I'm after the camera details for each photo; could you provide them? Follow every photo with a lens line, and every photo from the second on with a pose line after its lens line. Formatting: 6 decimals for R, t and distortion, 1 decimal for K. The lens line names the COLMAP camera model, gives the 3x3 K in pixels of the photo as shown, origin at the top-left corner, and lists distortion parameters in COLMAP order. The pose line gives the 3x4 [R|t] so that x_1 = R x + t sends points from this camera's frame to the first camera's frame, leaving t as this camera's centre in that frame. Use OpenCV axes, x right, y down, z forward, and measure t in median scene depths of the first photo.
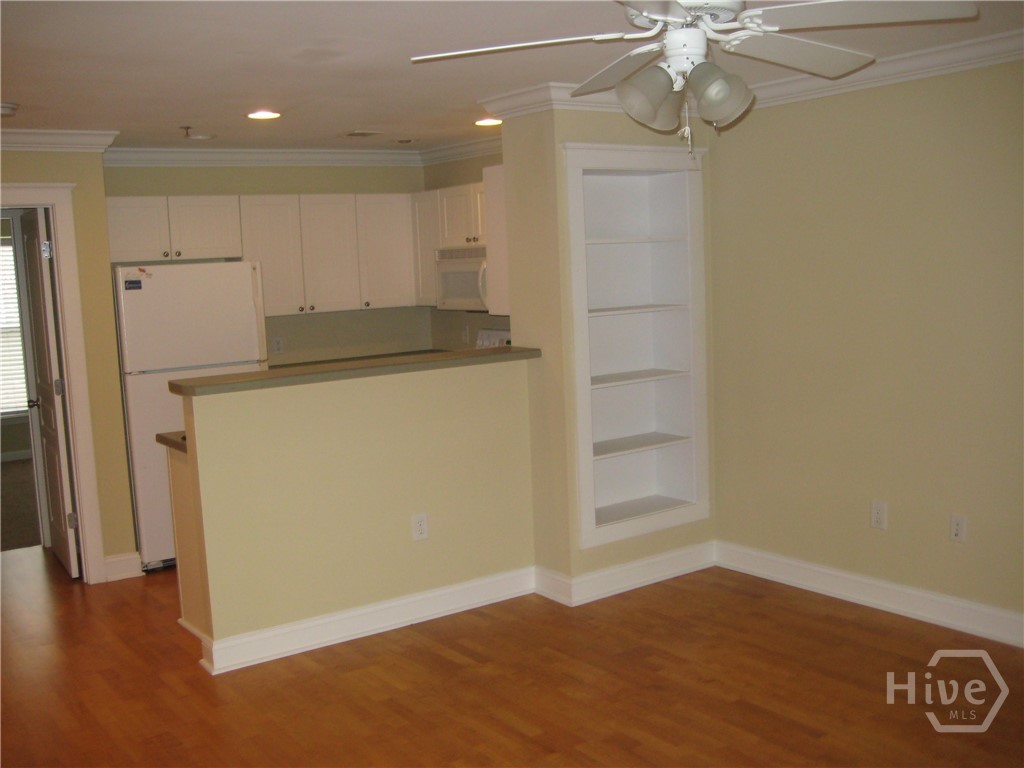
lens RADIAL K [[1069.6, 0, 502.4], [0, 1069.6, 388.2], [0, 0, 1]] dist [-0.082689, 0.000000]
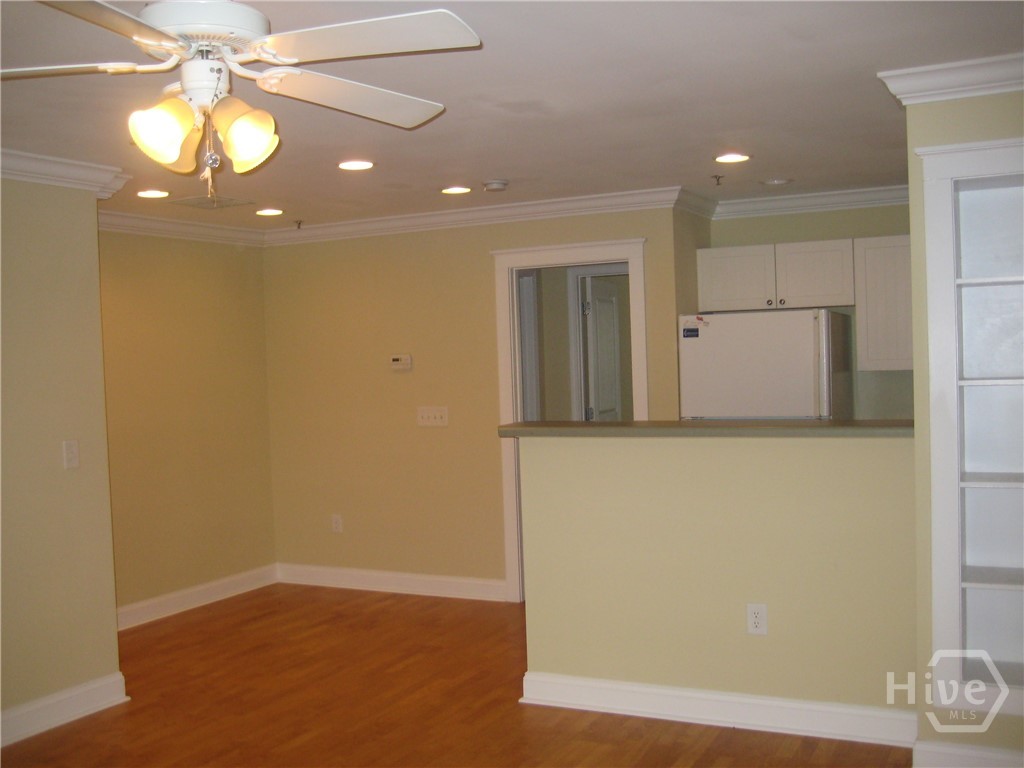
lens RADIAL K [[1069.6, 0, 510.5], [0, 1069.6, 380.7], [0, 0, 1]] dist [-0.082689, 0.000000]
pose [[0.486557, 0.052185, -0.872089, 0.479185], [-0.092661, 0.995667, 0.007883, -0.042817], [0.868721, 0.076973, 0.489285, 0.338651]]
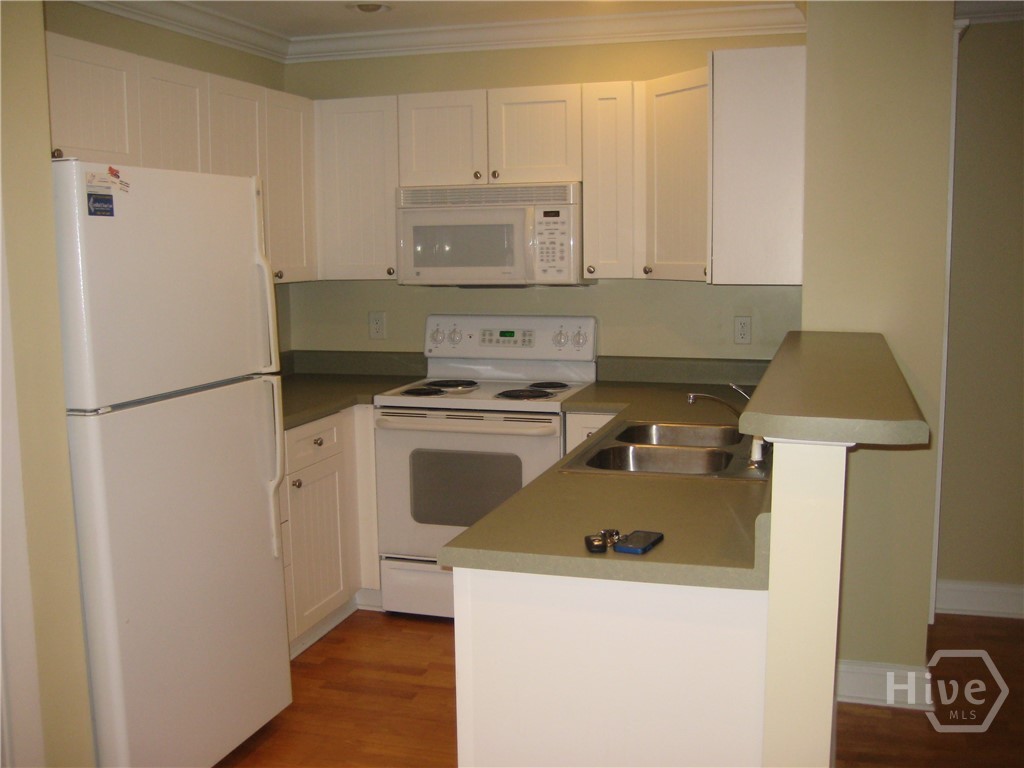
lens RADIAL K [[1069.6, 0, 513.5], [0, 1069.6, 387.1], [0, 0, 1]] dist [-0.082689, 0.000000]
pose [[0.767480, -0.043466, 0.639598, -0.496899], [0.043915, 0.998920, 0.015190, -0.022961], [-0.639567, 0.016430, 0.768559, 0.566520]]
